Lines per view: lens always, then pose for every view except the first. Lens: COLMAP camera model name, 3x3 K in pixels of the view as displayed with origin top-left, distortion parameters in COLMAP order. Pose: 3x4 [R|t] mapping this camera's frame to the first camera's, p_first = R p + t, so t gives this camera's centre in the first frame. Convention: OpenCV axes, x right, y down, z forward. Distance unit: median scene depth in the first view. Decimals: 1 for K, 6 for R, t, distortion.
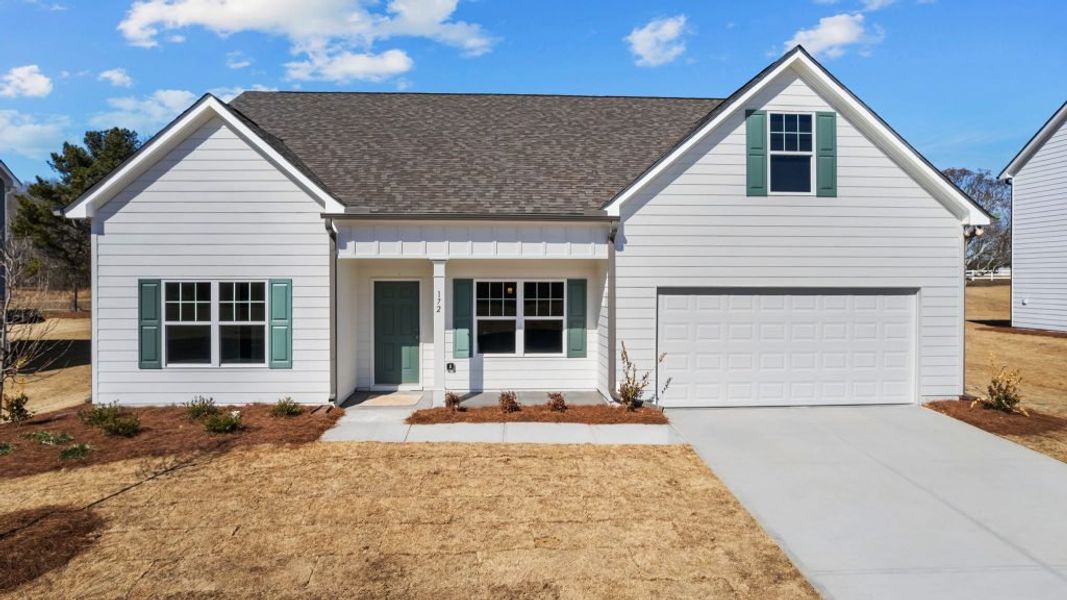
lens RADIAL K [[685.7, 0, 531.5], [0, 685.7, 296.4], [0, 0, 1]] dist [-0.025548, 0.003412]
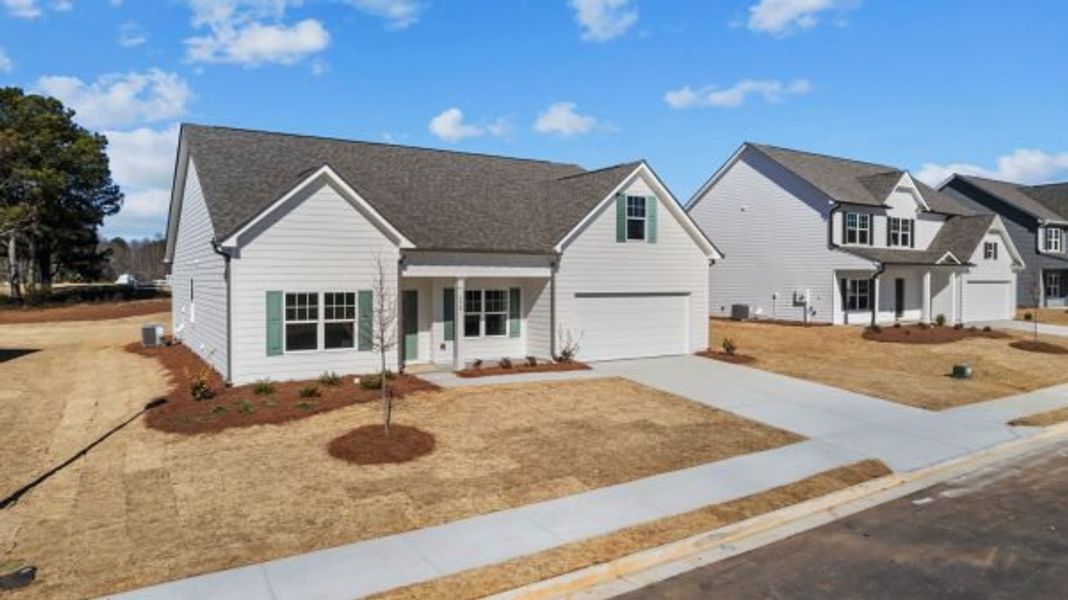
lens RADIAL K [[686.4, 0, 535.9], [0, 686.4, 296.1], [0, 0, 1]] dist [-0.025548, 0.003412]
pose [[0.876555, -0.011400, 0.481167, -0.734572], [0.009339, 0.999934, 0.006678, -0.018526], [-0.481211, -0.001360, 0.876604, -0.468171]]
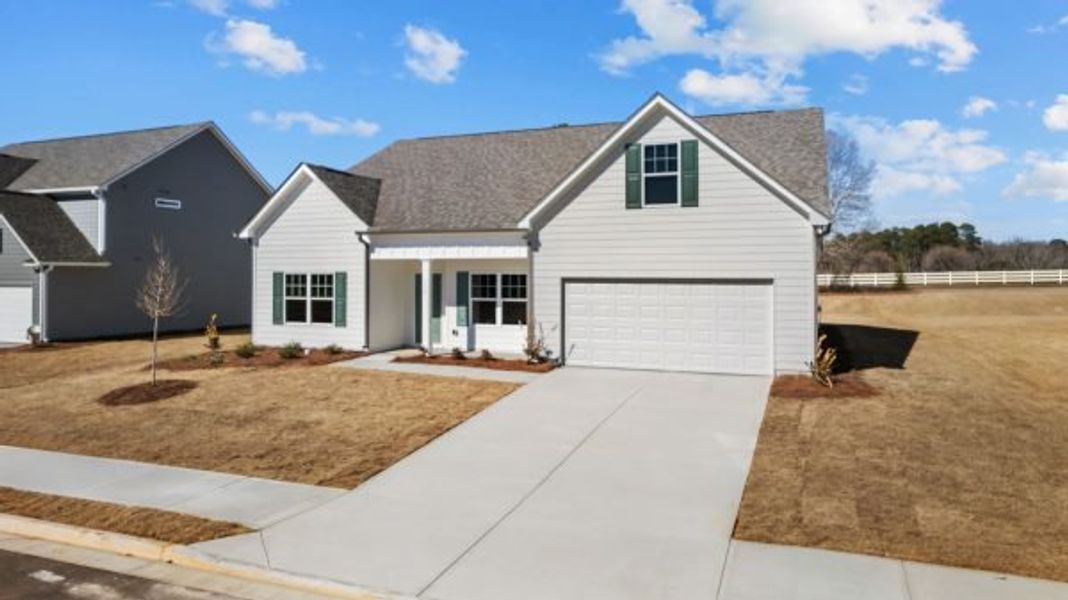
lens RADIAL K [[686.4, 0, 532.4], [0, 686.4, 292.3], [0, 0, 1]] dist [-0.025548, 0.003412]
pose [[0.909067, 0.010621, -0.416514, 0.708256], [-0.010032, 0.999943, 0.003602, 0.012081], [0.416529, 0.000904, 0.909122, -0.287893]]
